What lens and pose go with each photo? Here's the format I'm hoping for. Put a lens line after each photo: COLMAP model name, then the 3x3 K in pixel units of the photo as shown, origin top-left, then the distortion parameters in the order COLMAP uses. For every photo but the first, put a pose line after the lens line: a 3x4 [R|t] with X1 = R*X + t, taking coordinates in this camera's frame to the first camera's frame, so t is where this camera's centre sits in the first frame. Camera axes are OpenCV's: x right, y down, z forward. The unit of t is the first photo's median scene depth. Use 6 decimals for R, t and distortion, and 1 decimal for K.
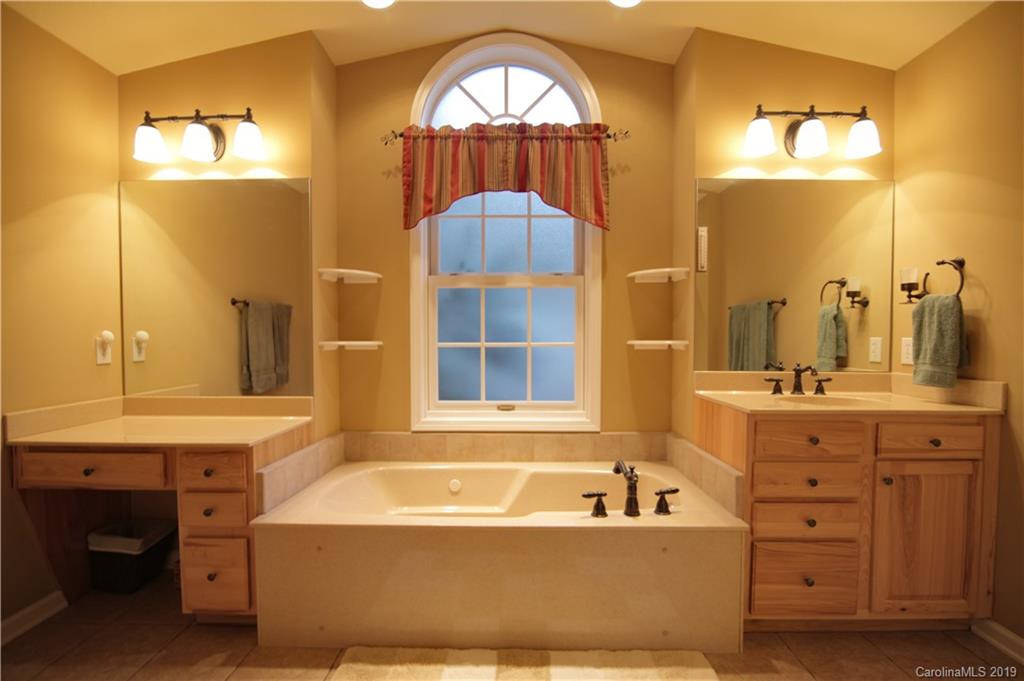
lens RADIAL K [[470.1, 0, 511.4], [0, 470.1, 349.6], [0, 0, 1]] dist [-0.016596, 0.000085]
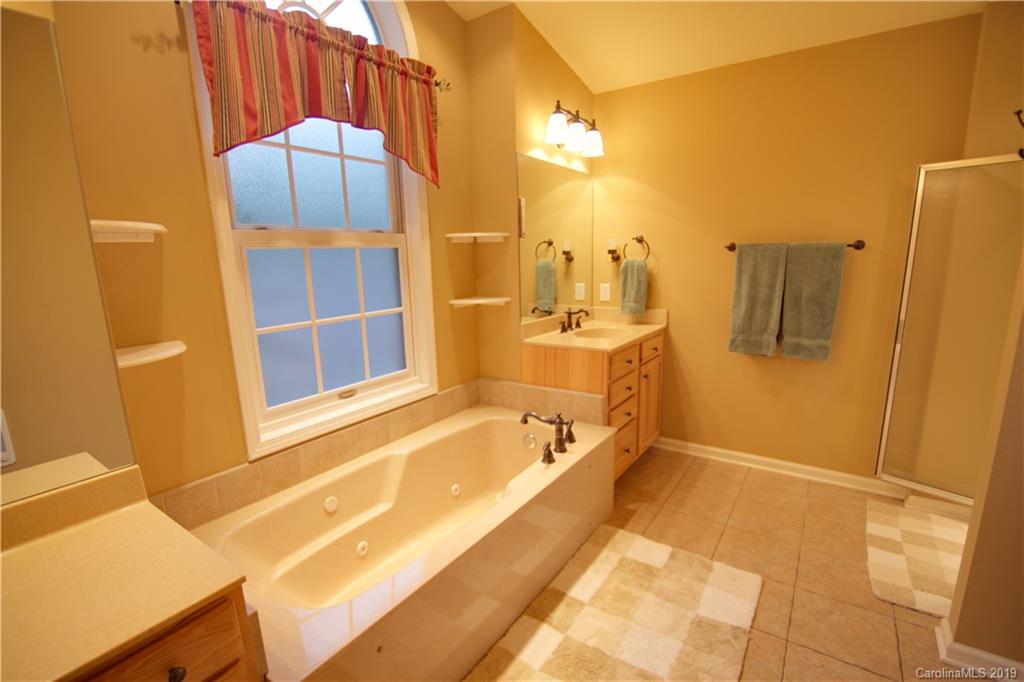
lens RADIAL K [[470.1, 0, 511.4], [0, 470.1, 350.1], [0, 0, 1]] dist [-0.016596, 0.000085]
pose [[0.559471, -0.181062, 0.808832, -0.553488], [0.050017, 0.981445, 0.185106, -0.100697], [-0.827340, -0.063106, 0.558146, 0.324628]]
